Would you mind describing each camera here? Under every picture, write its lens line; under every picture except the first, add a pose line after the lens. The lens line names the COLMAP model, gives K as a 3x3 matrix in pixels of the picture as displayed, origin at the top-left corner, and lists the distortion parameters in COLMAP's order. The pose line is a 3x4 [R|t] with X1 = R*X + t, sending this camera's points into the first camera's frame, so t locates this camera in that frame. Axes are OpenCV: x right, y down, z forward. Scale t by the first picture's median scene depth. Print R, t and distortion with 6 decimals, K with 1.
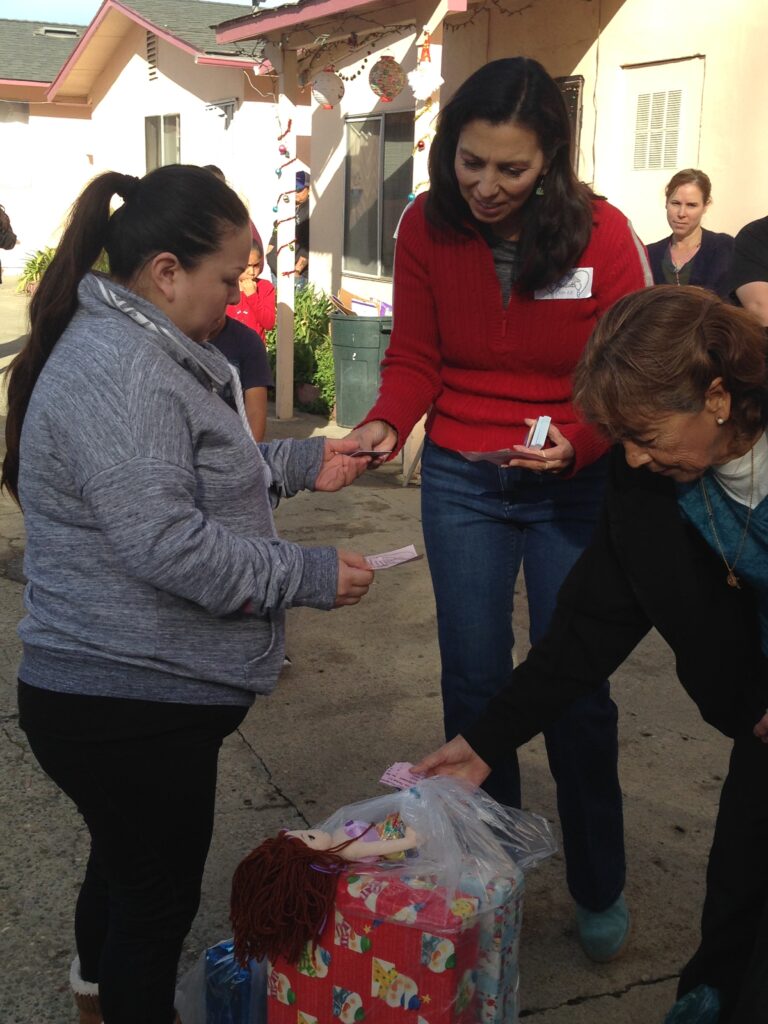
lens RADIAL K [[1336.2, 0, 378.5], [0, 1336.2, 519.1], [0, 0, 1]] dist [-0.030922, 0.000000]
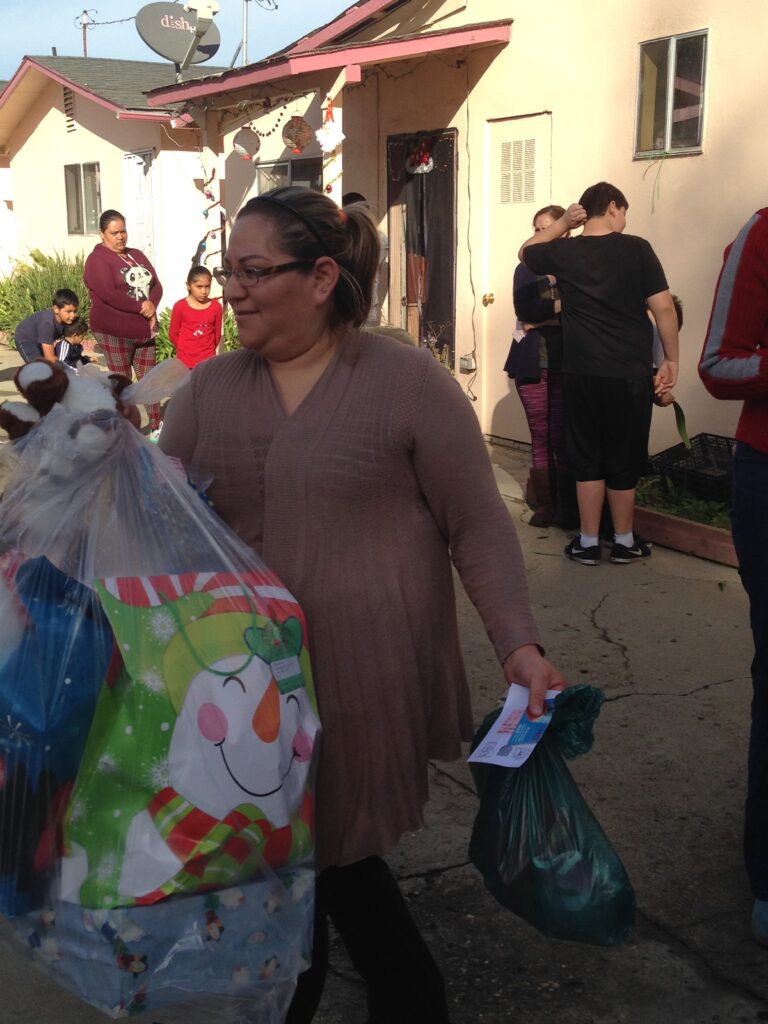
lens RADIAL K [[1336.2, 0, 386.3], [0, 1336.2, 515.2], [0, 0, 1]] dist [-0.030922, 0.000000]
pose [[0.995804, -0.048845, 0.077385, -0.019233], [0.050796, 0.998434, -0.023448, 0.039178], [-0.076119, 0.027281, 0.996725, -0.168344]]
